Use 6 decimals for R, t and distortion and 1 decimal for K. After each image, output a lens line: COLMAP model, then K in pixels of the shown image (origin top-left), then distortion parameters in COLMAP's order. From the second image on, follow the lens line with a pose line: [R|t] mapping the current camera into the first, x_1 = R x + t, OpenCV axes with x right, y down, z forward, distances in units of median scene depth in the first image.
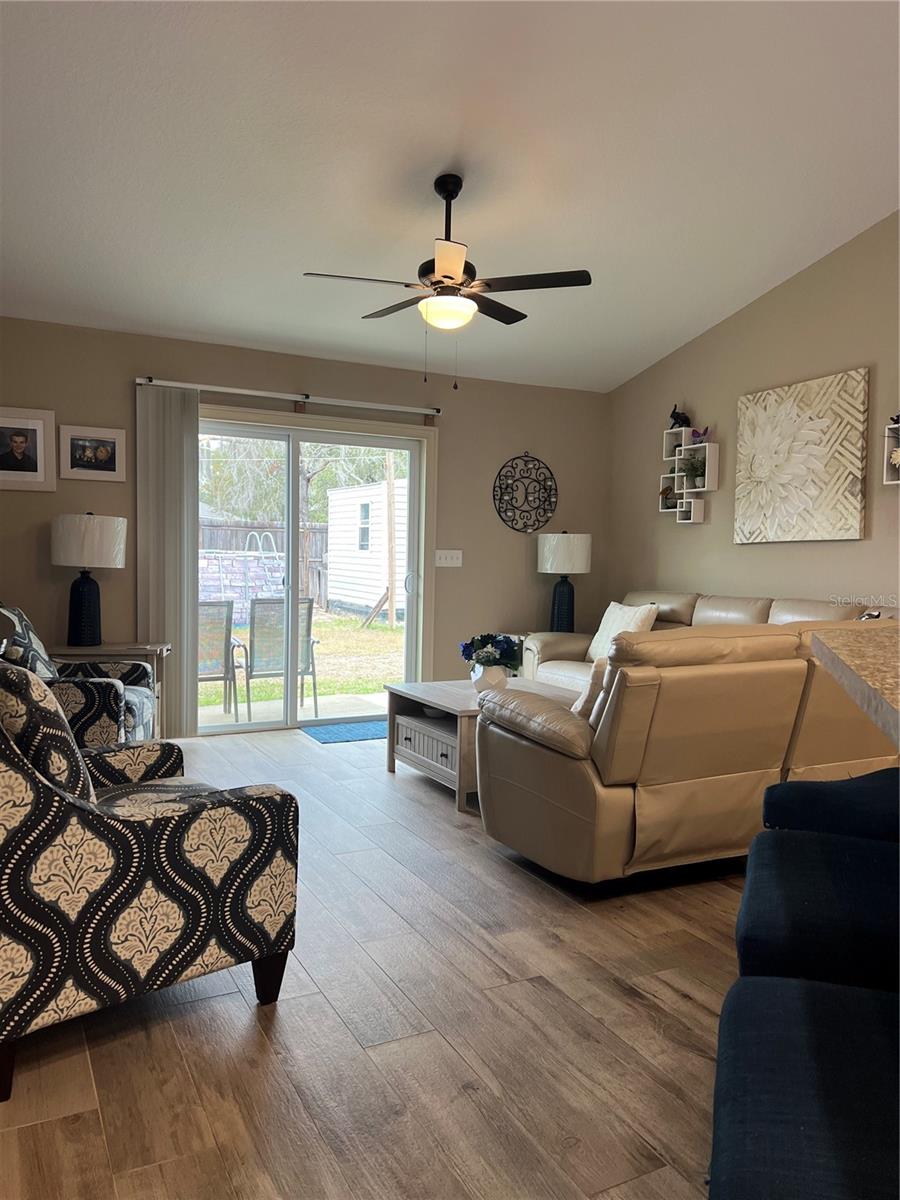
lens RADIAL K [[903.7, 0, 458.0], [0, 903.7, 611.2], [0, 0, 1]] dist [0.034489, -0.013474]
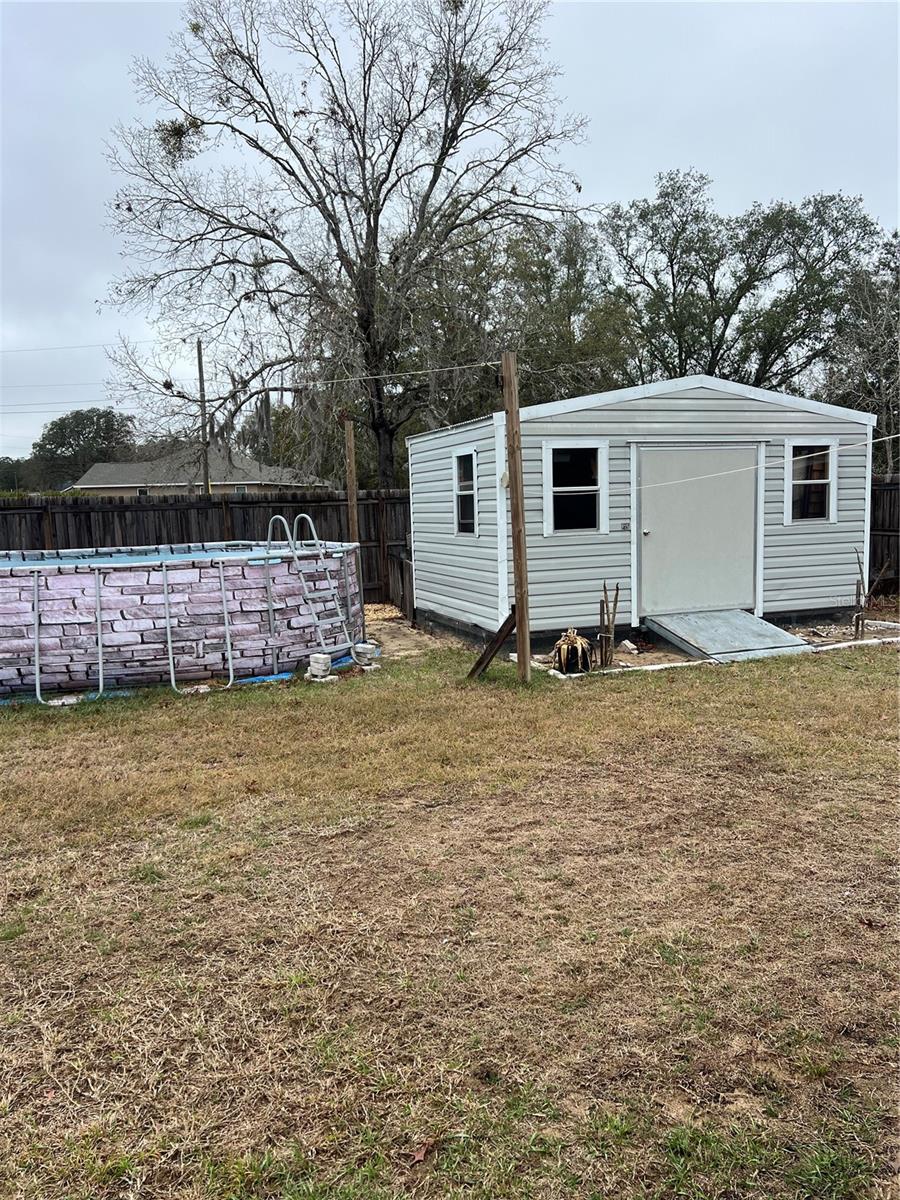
lens RADIAL K [[903.7, 0, 447.0], [0, 903.7, 600.9], [0, 0, 1]] dist [0.034489, -0.013474]
pose [[0.991308, -0.040456, -0.125186, -0.049288], [0.045241, 0.998341, 0.035616, -0.050650], [0.123537, -0.040970, 0.991494, 0.453235]]
